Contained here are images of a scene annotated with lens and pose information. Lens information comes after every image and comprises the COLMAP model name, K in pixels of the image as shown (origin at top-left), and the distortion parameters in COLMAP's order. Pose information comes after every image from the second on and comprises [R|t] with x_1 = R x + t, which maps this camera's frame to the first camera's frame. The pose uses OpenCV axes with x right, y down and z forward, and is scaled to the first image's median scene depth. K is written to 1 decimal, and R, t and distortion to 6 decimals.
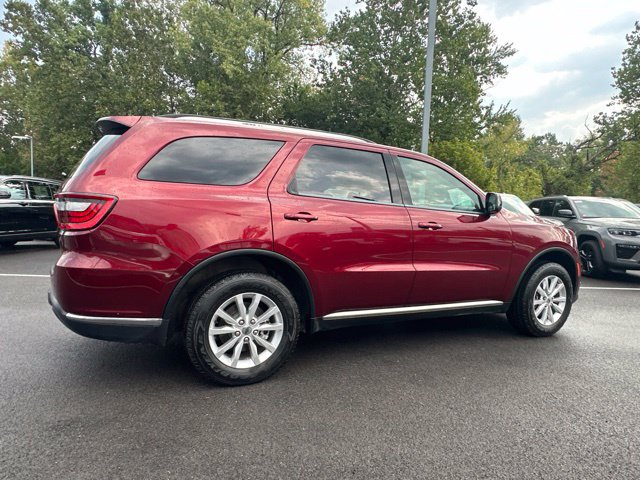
lens RADIAL K [[405.0, 0, 318.7], [0, 405.0, 240.2], [0, 0, 1]] dist [-0.004258, 0.005735]
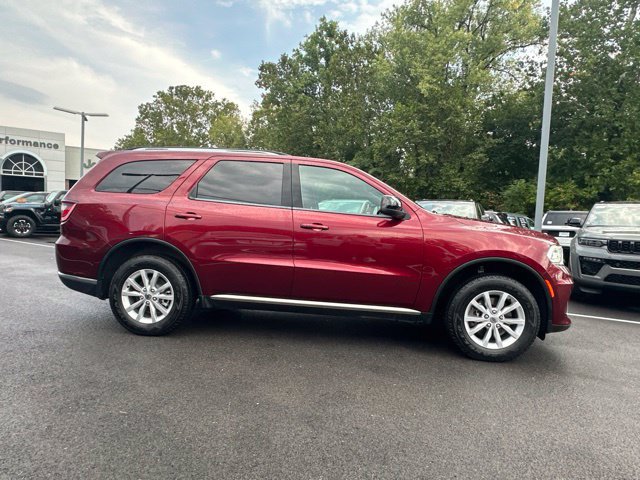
lens RADIAL K [[405.0, 0, 317.9], [0, 405.0, 239.8], [0, 0, 1]] dist [-0.004258, 0.005735]
pose [[0.856347, 0.028722, -0.515602, 0.084926], [-0.051652, 0.998209, -0.030181, 0.003203], [0.513811, 0.052477, 0.856297, 0.007587]]
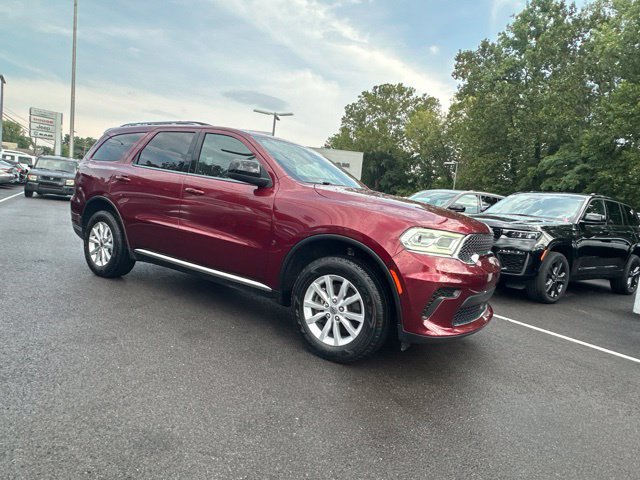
lens RADIAL K [[405.0, 0, 317.8], [0, 405.0, 239.3], [0, 0, 1]] dist [-0.004258, 0.005735]
pose [[0.504566, 0.098878, -0.857692, 0.142950], [-0.150746, 0.988250, 0.025248, 0.001528], [0.850111, 0.116554, 0.513543, 0.073203]]
